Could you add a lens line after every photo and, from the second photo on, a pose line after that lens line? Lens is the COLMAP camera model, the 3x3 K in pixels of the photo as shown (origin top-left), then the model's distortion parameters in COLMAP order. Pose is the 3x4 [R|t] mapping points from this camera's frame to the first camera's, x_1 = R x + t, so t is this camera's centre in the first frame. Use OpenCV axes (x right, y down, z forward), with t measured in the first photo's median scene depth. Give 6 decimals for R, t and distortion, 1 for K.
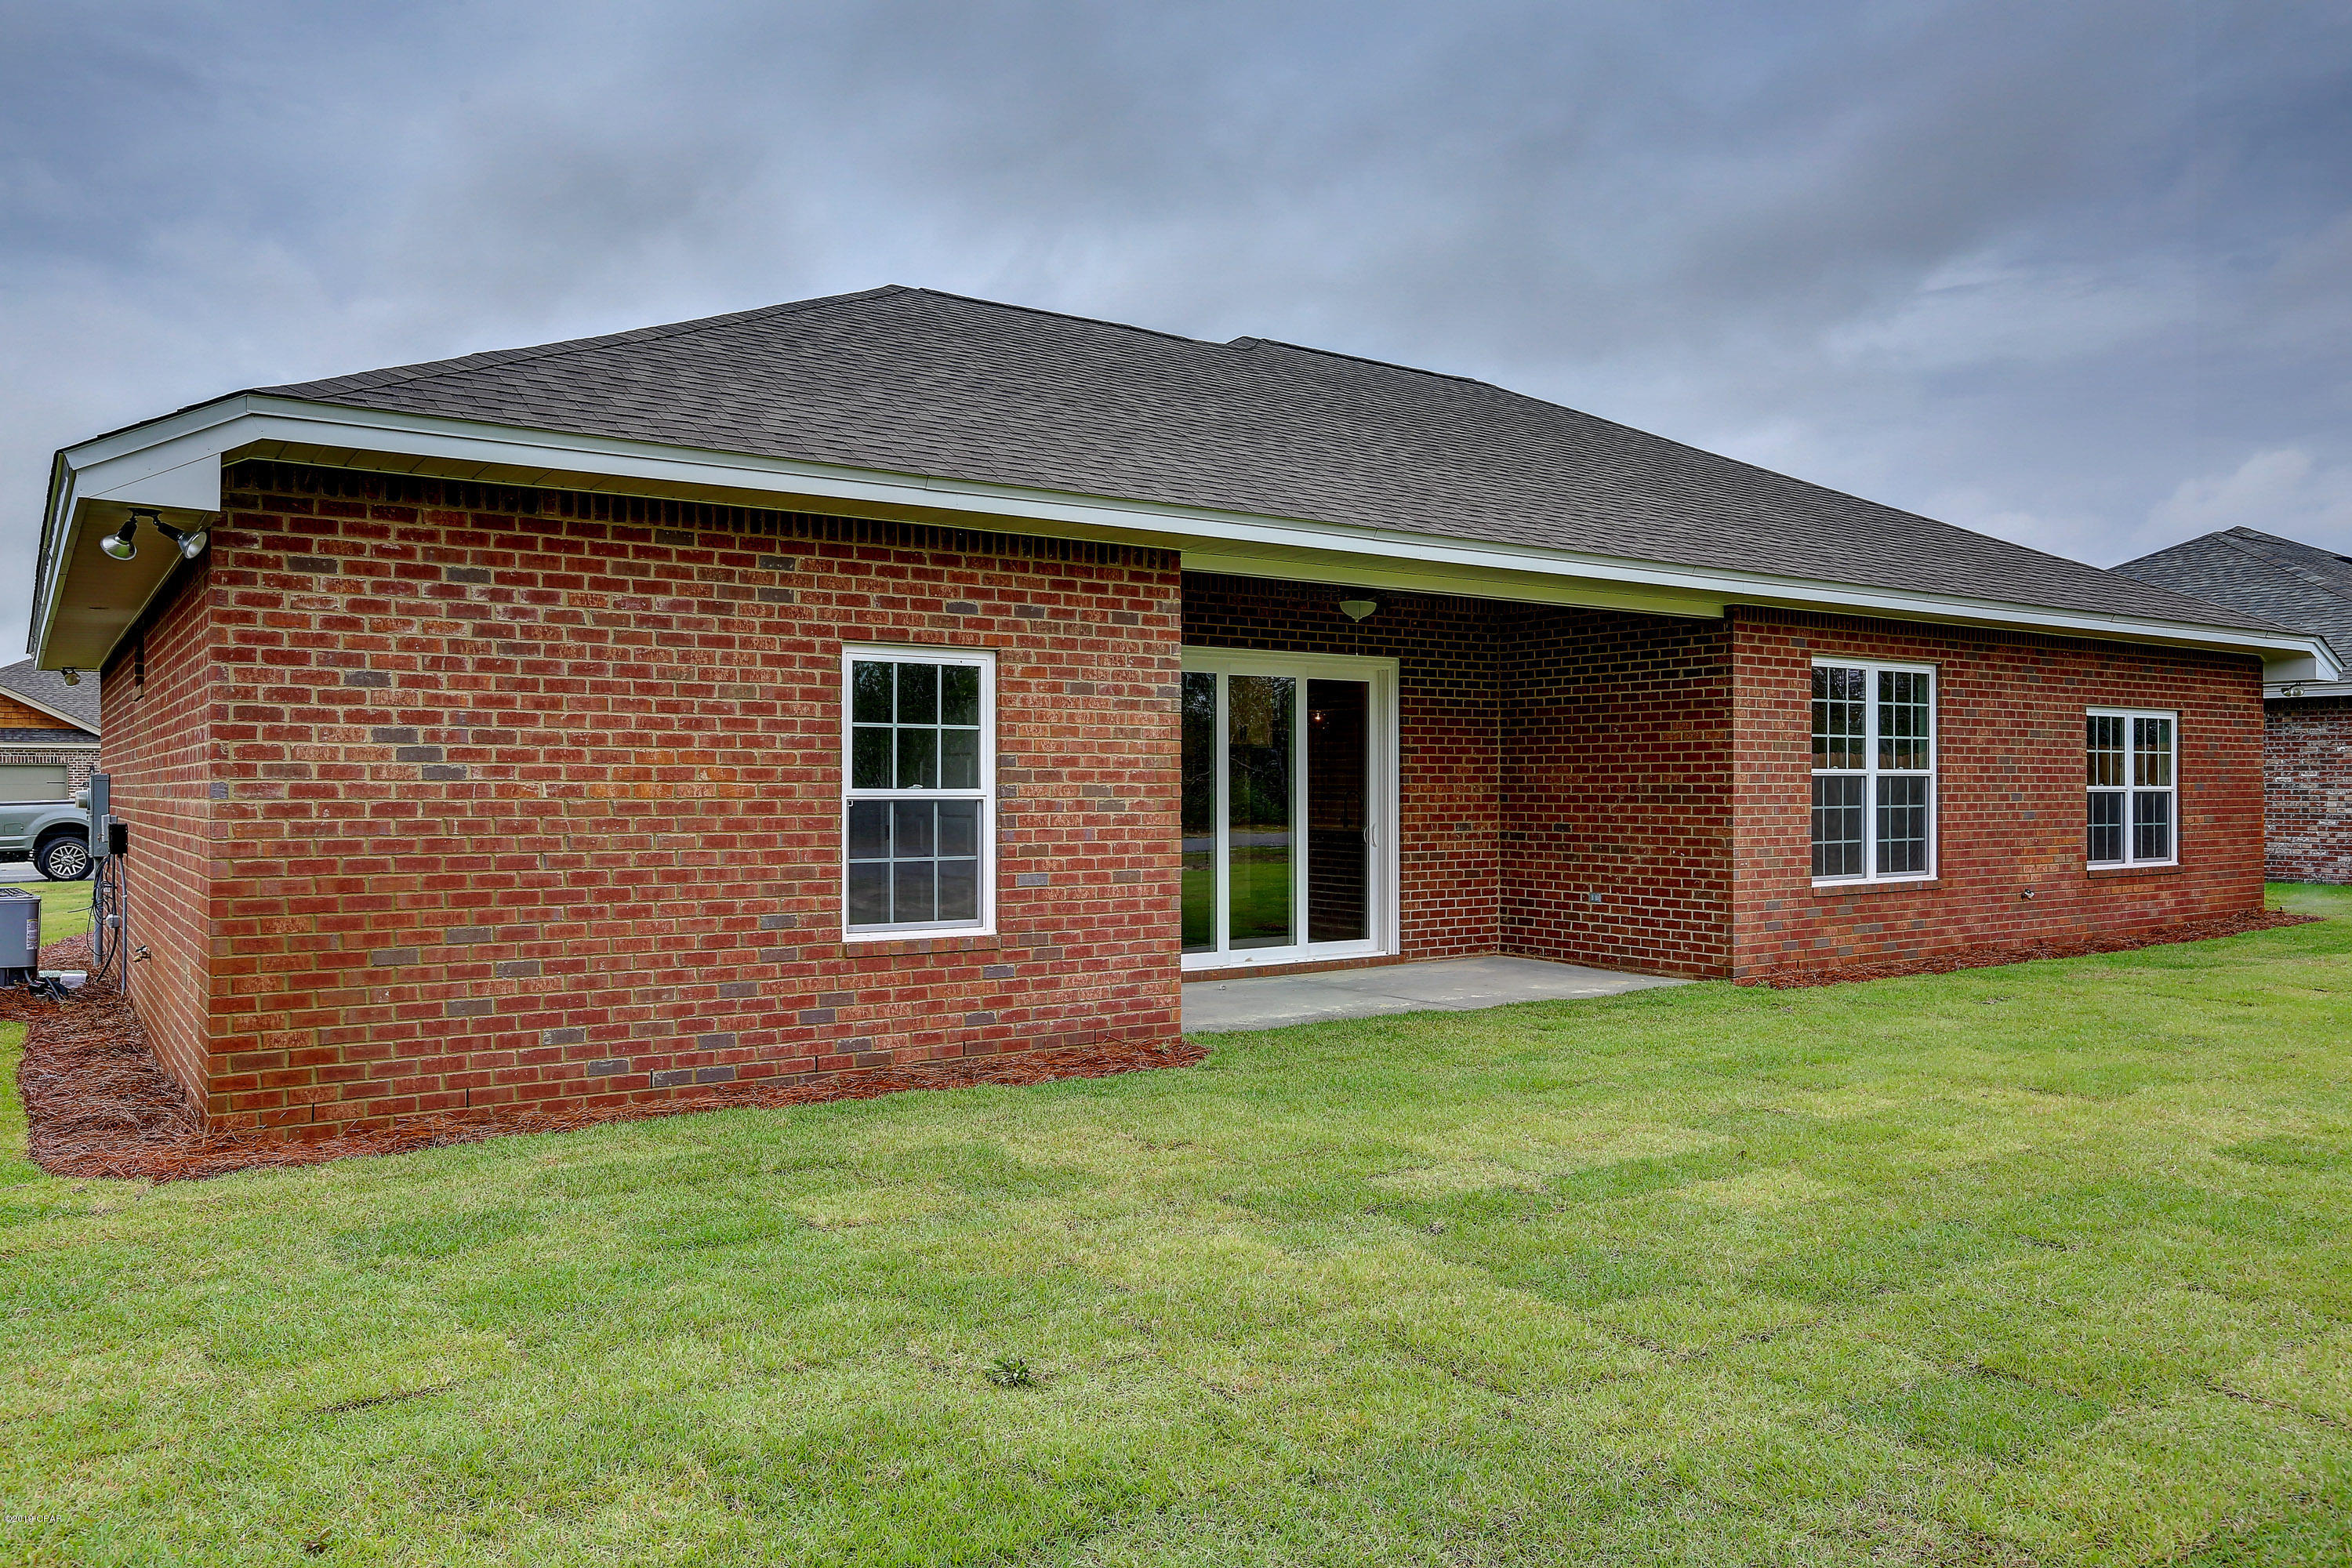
lens RADIAL K [[1729.3, 0, 1178.1], [0, 1729.3, 768.7], [0, 0, 1]] dist [-0.058298, 0.019541]
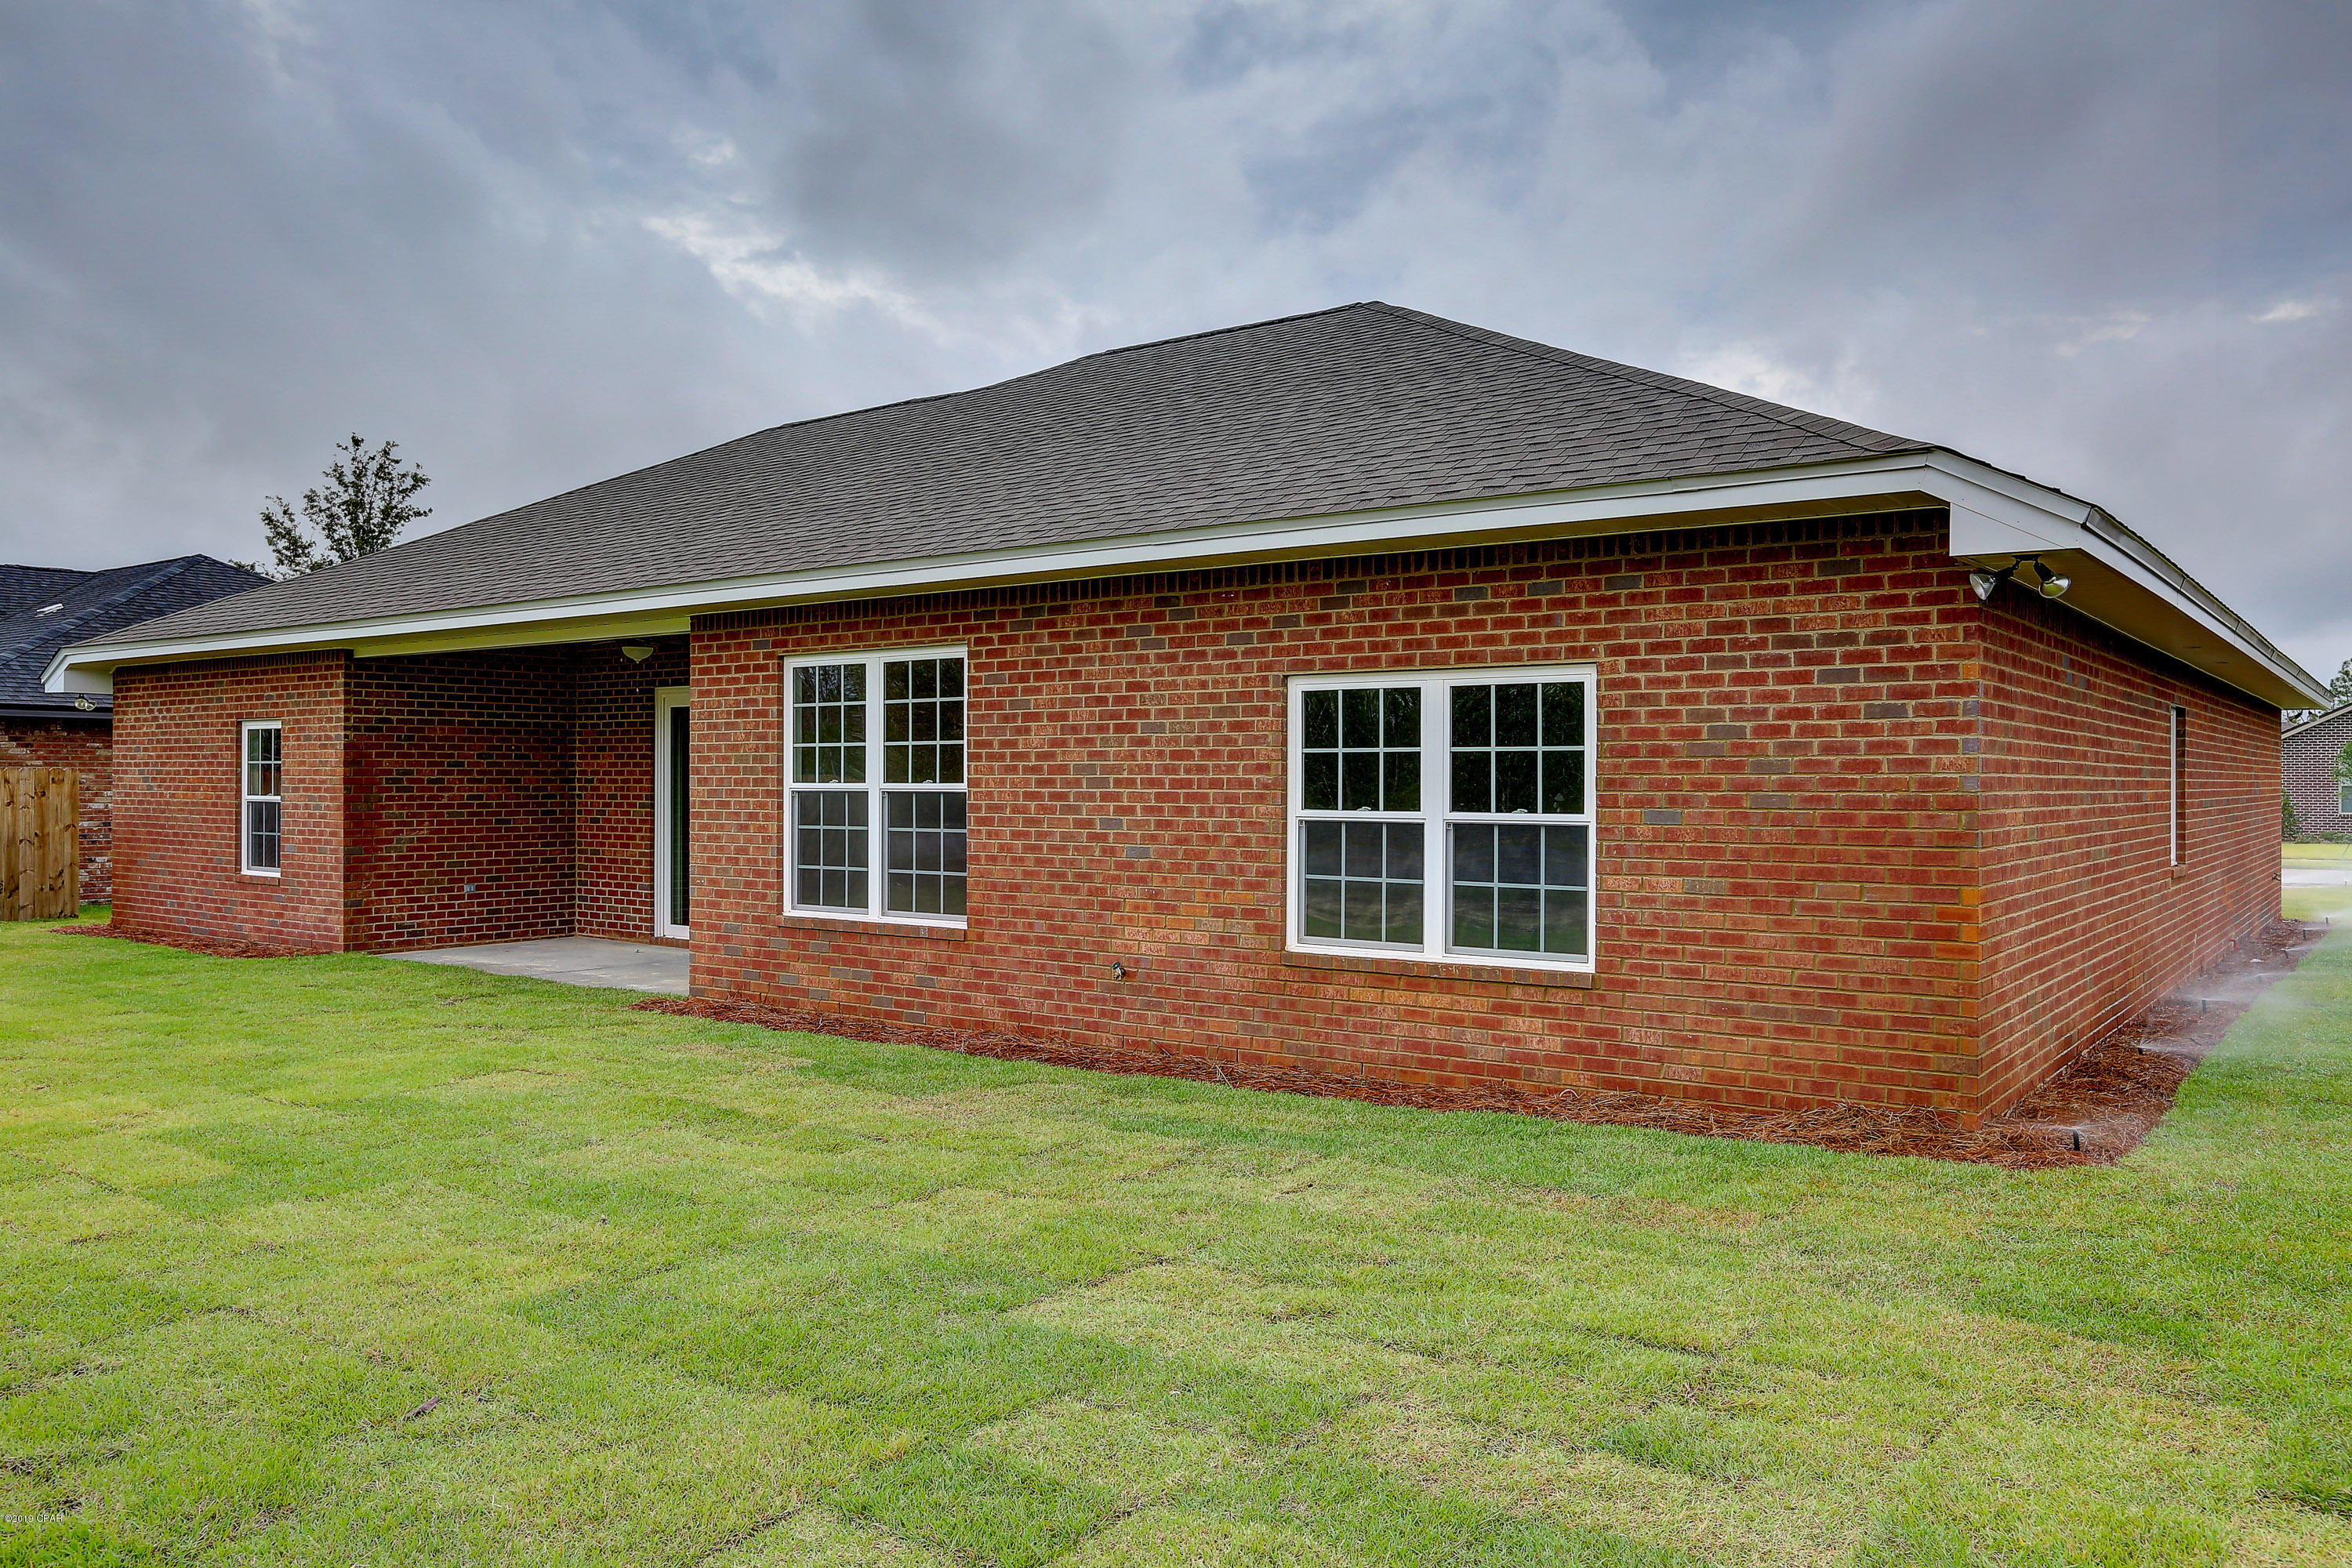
lens RADIAL K [[1729.3, 0, 1168.0], [0, 1729.3, 794.7], [0, 0, 1]] dist [-0.058298, 0.019541]
pose [[0.315758, -0.000738, -0.948840, 1.848701], [-0.003242, 0.999993, -0.001857, 0.010297], [0.948834, 0.003662, 0.315753, 1.302948]]
